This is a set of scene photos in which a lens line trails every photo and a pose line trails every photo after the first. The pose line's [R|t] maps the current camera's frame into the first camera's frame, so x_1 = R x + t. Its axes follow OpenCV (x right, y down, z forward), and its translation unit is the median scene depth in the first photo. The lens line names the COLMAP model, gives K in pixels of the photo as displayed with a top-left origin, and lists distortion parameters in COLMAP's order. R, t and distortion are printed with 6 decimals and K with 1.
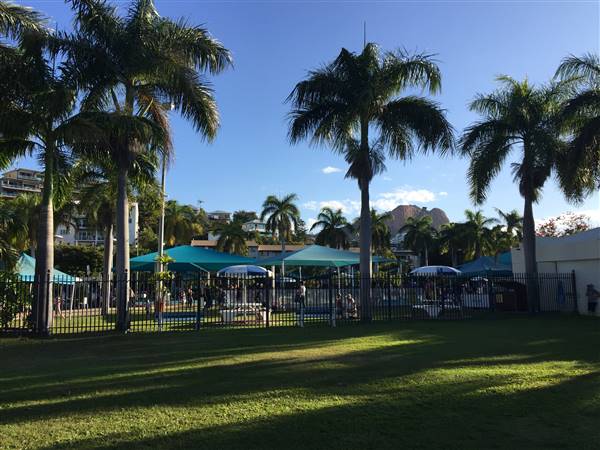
lens RADIAL K [[516.9, 0, 301.6], [0, 516.9, 219.8], [0, 0, 1]] dist [0.075239, -0.085676]
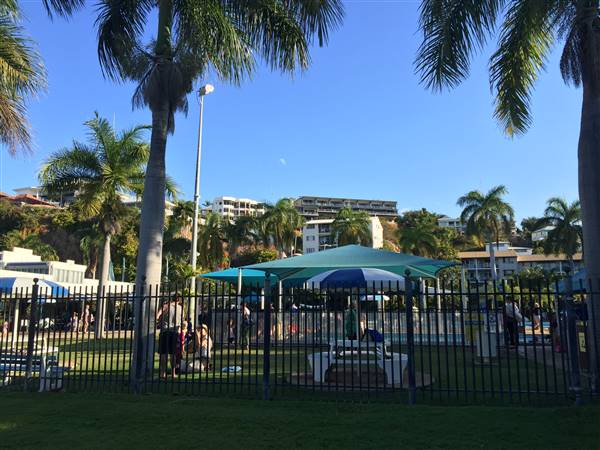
lens RADIAL K [[516.9, 0, 300.9], [0, 516.9, 225.7], [0, 0, 1]] dist [0.075239, -0.085676]
pose [[0.829861, -0.078674, -0.552396, 0.155271], [0.067680, 0.996893, -0.040307, 0.020357], [0.553851, -0.003937, 0.832607, 0.181470]]
